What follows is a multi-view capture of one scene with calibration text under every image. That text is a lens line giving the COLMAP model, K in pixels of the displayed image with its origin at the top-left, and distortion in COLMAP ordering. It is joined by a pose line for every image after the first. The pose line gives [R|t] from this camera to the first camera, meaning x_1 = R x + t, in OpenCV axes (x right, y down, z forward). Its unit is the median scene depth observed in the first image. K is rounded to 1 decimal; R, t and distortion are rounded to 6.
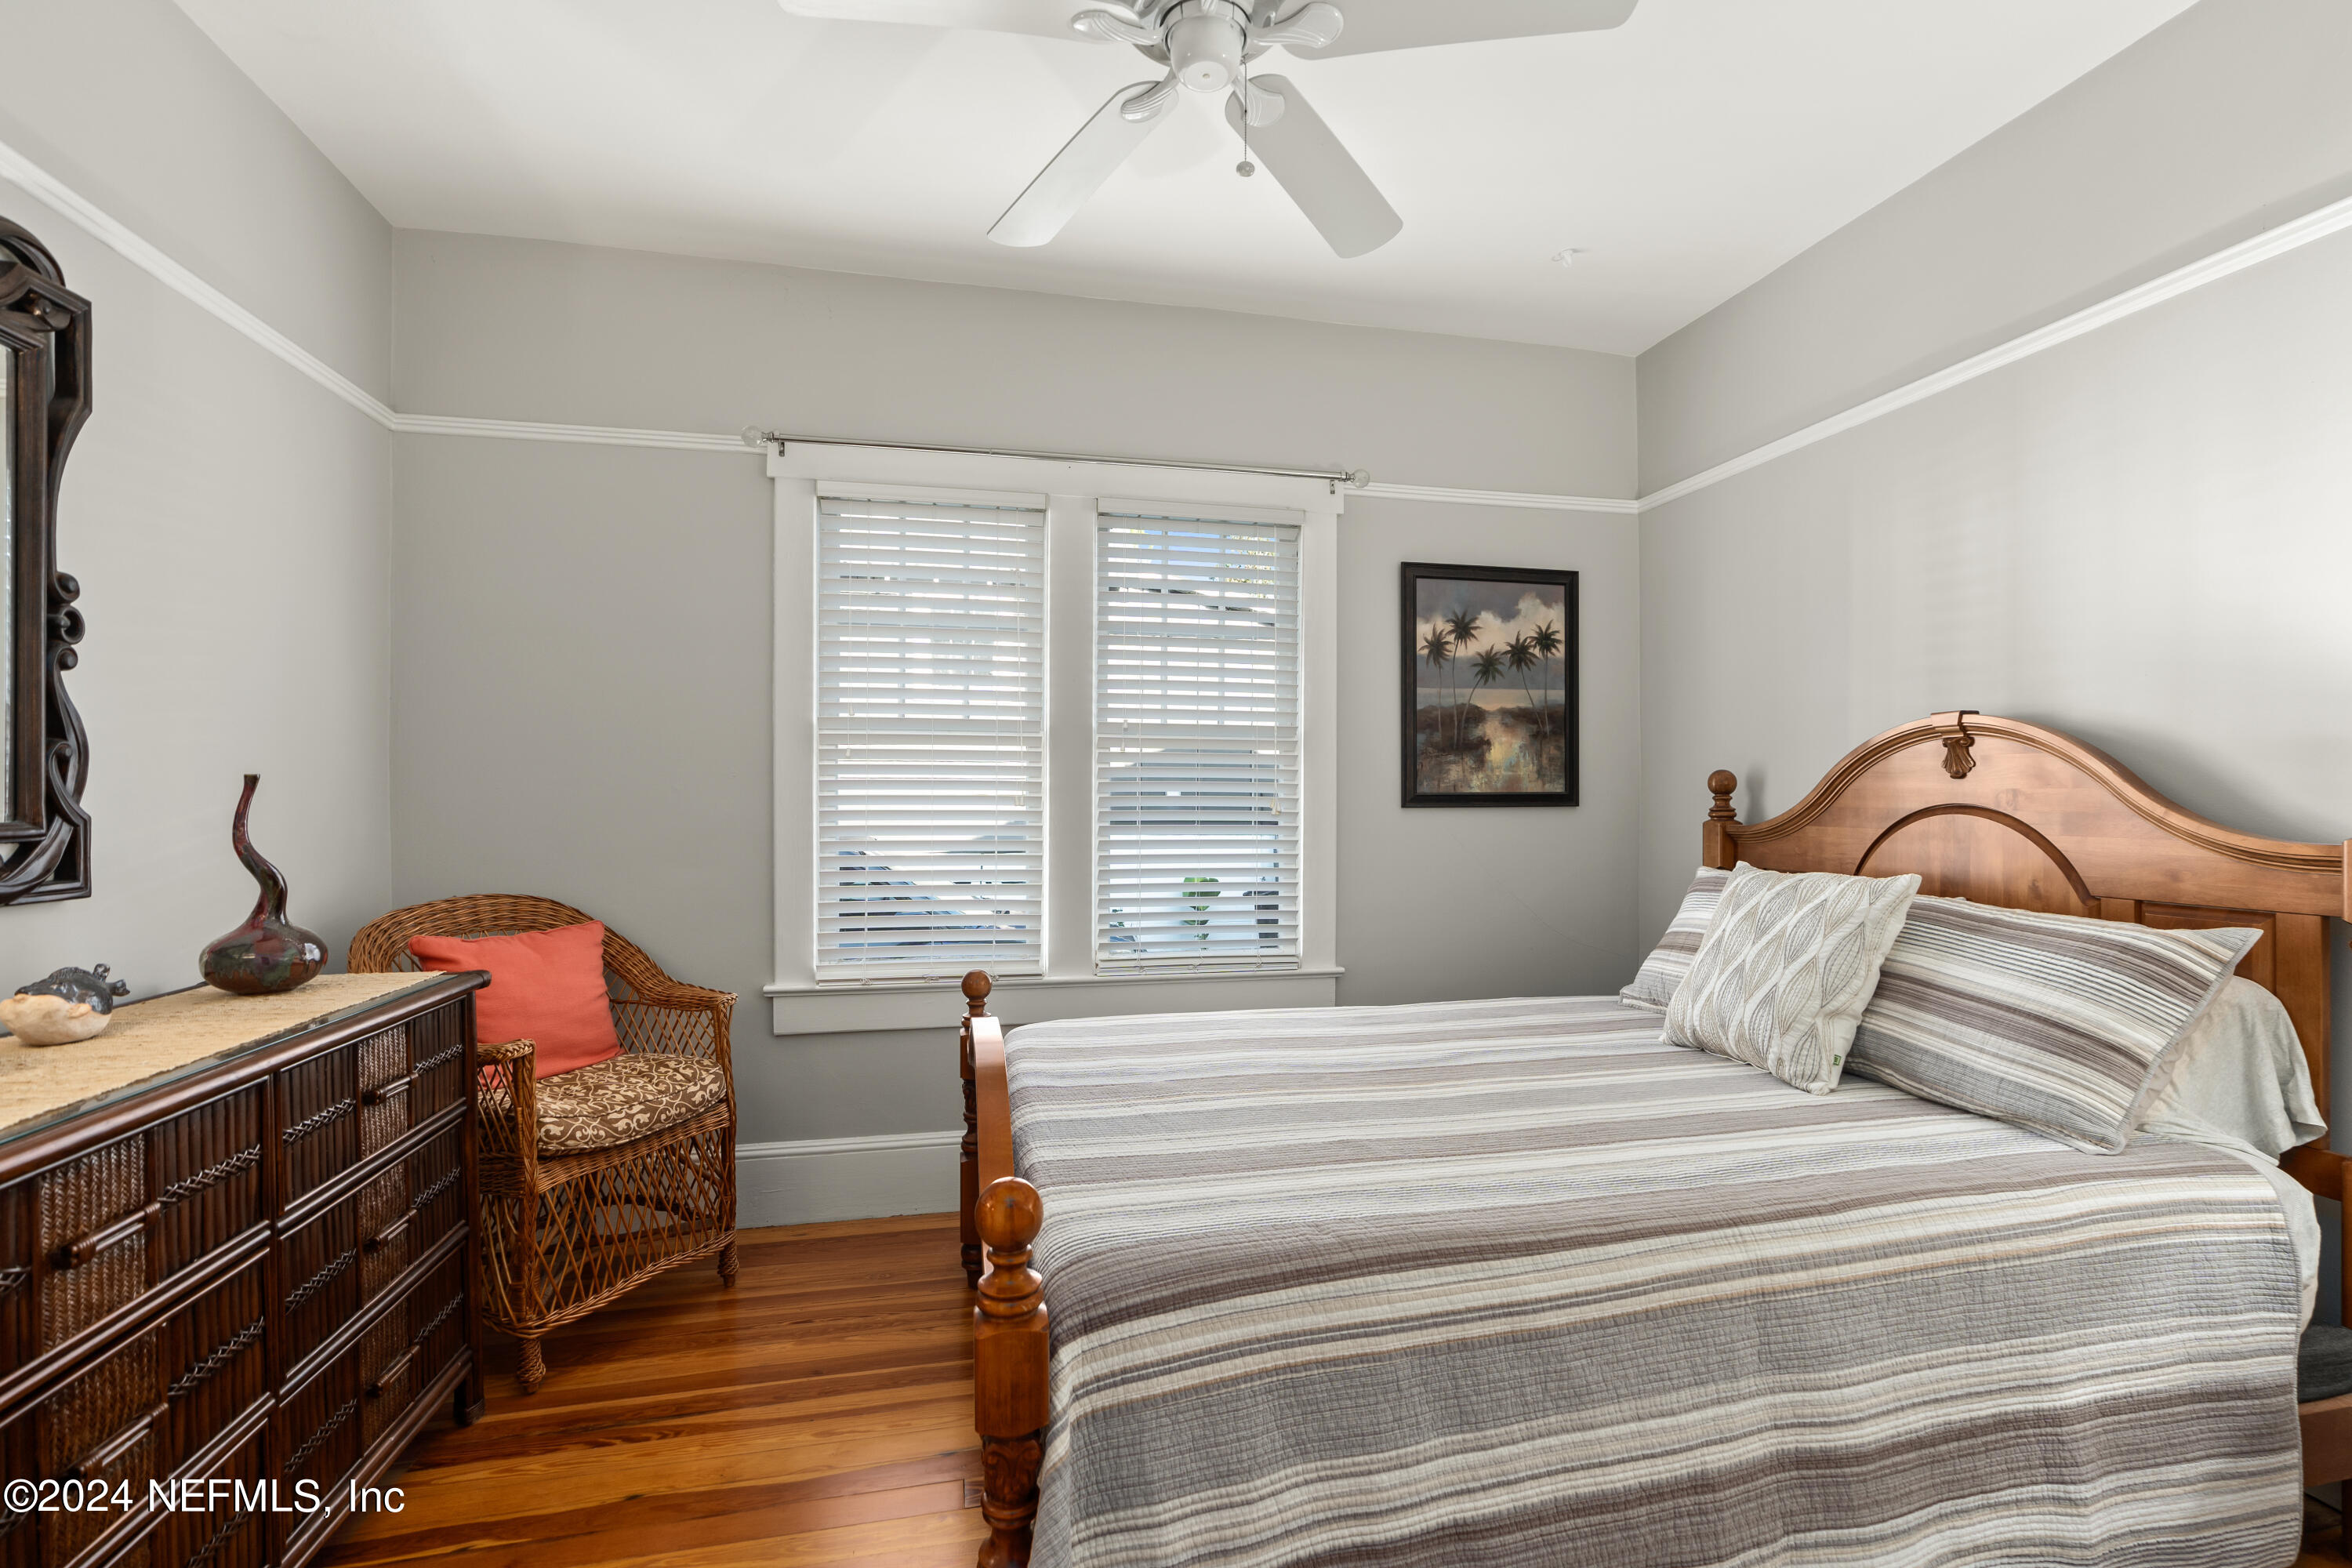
lens RADIAL K [[1096.8, 0, 1181.6], [0, 1096.8, 794.5], [0, 0, 1]] dist [-0.001700, 0.000808]
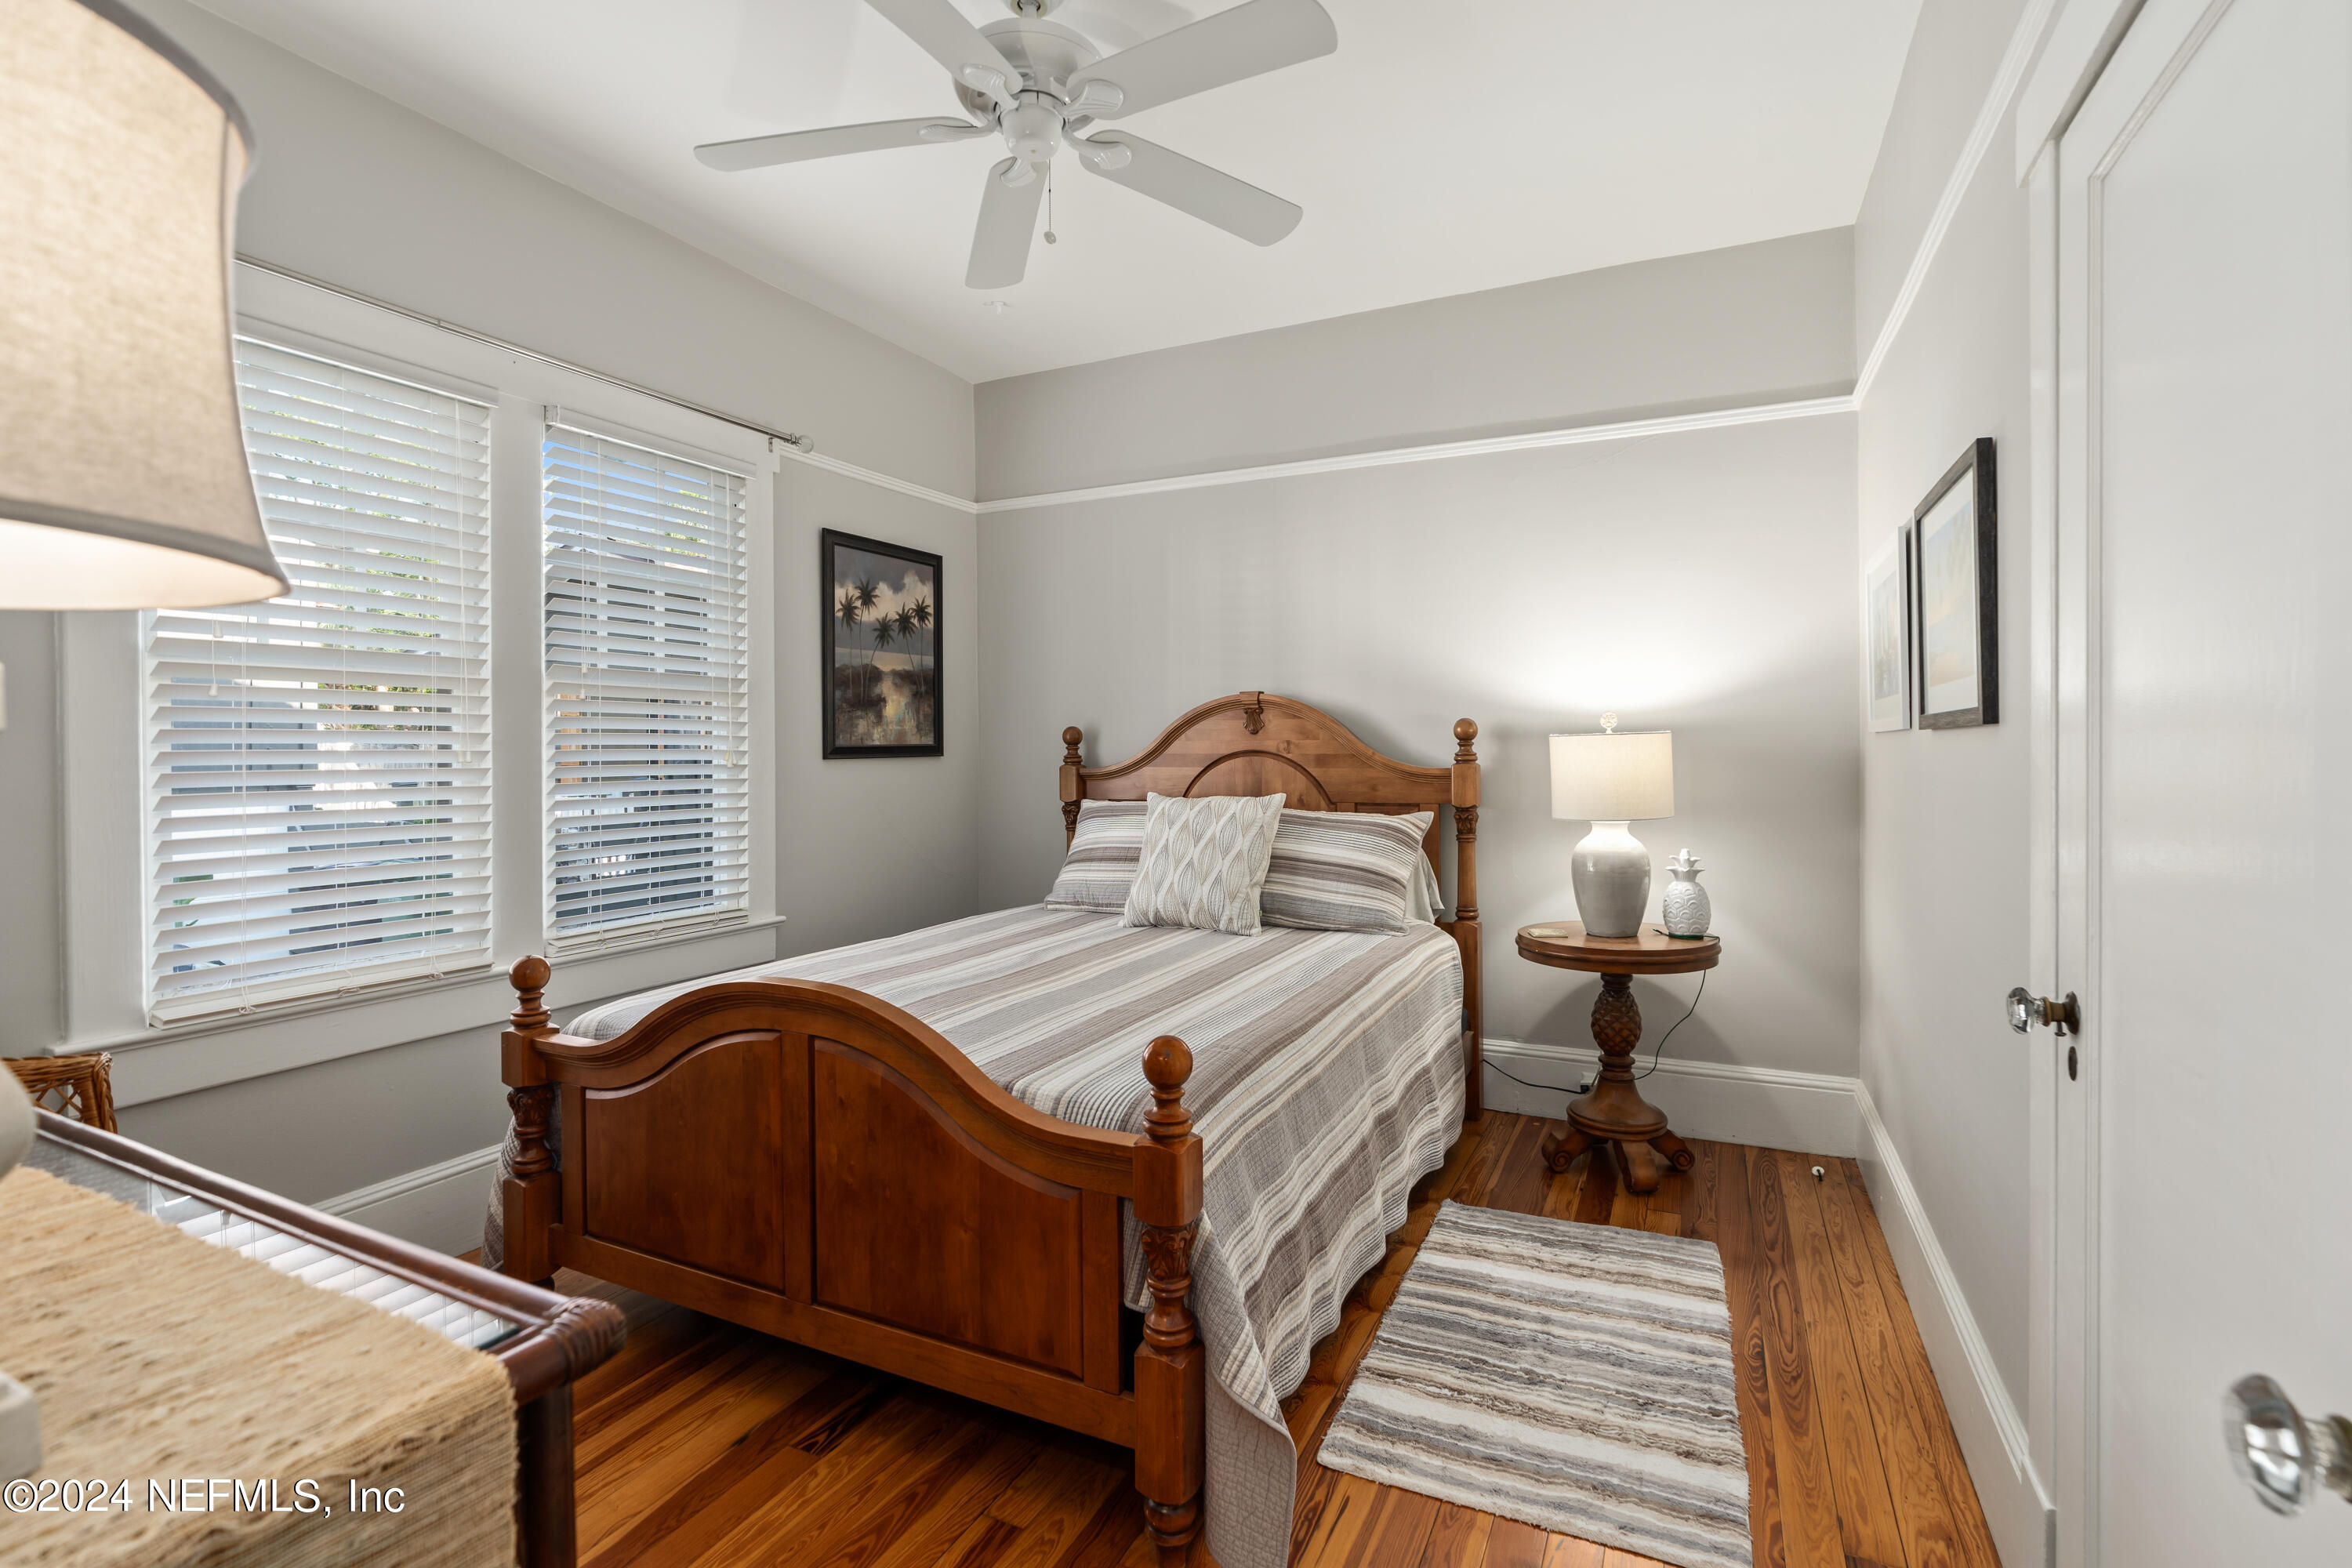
lens RADIAL K [[1112.6, 0, 1206.8], [0, 1112.6, 742.4], [0, 0, 1]] dist [-0.000025, 0.000224]
pose [[0.612503, -0.002629, 0.790464, -0.432152], [0.005956, 0.999981, -0.001289, -0.000748], [-0.790446, 0.005498, 0.612507, 0.049446]]
